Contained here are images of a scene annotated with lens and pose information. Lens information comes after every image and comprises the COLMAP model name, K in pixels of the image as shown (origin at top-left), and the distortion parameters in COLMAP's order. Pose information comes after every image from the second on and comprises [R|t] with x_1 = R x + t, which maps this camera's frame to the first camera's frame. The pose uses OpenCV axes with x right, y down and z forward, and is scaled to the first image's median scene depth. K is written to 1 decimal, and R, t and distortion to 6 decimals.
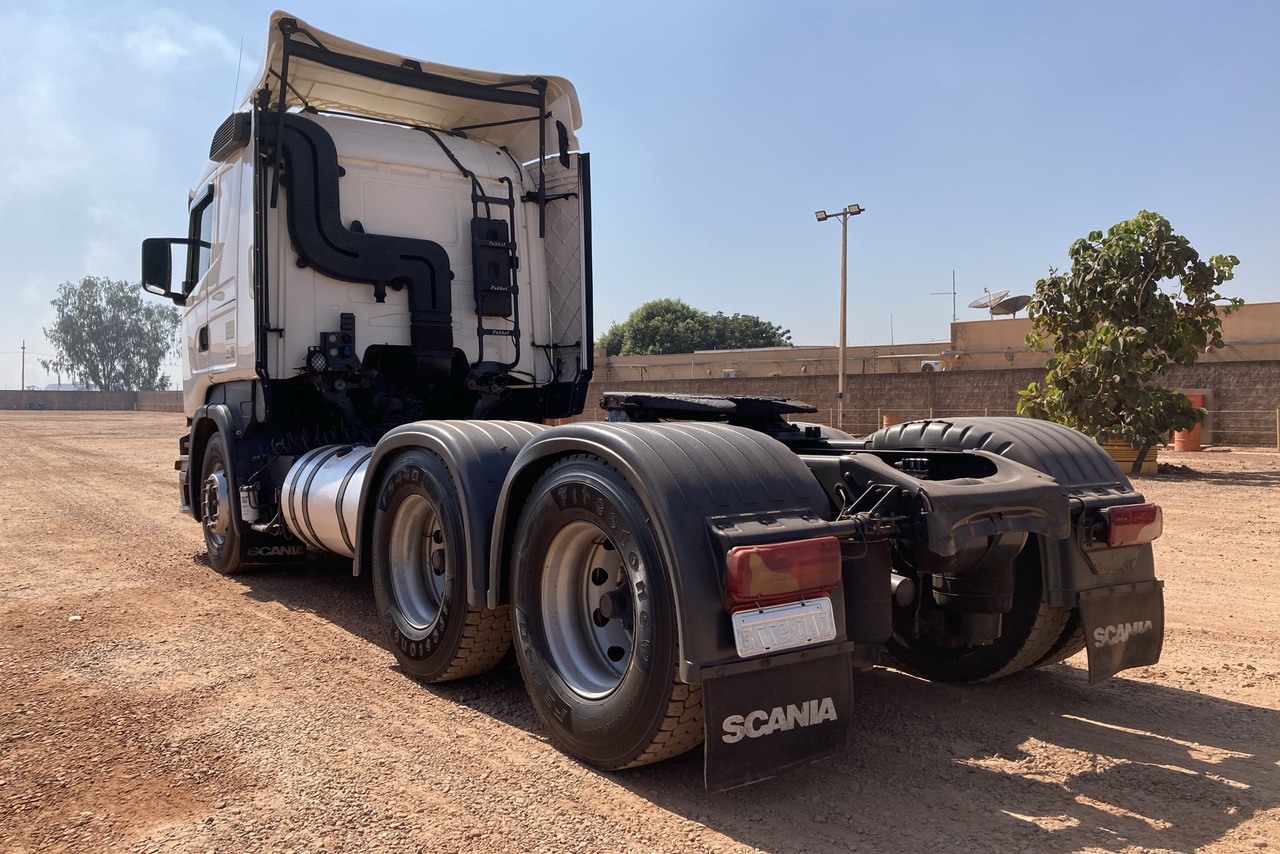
lens RADIAL K [[1030.3, 0, 631.6], [0, 1030.3, 424.7], [0, 0, 1]] dist [0.034839, -0.022108]
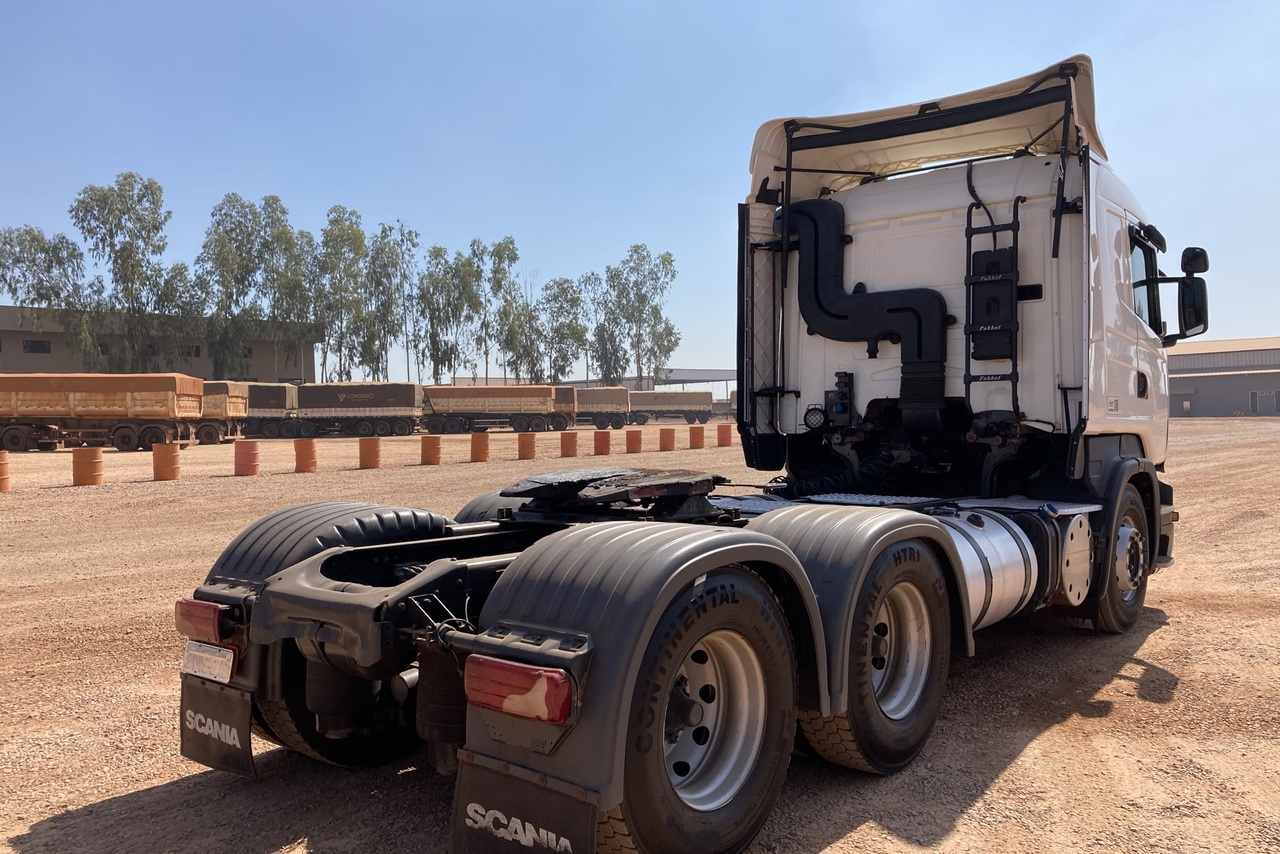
lens RADIAL K [[1030.3, 0, 633.2], [0, 1030.3, 431.1], [0, 0, 1]] dist [0.034839, -0.022108]
pose [[0.250063, 0.007496, -0.968200, 0.690004], [-0.001287, 0.999972, 0.007409, -0.052679], [0.968229, -0.000607, 0.250066, 0.507664]]
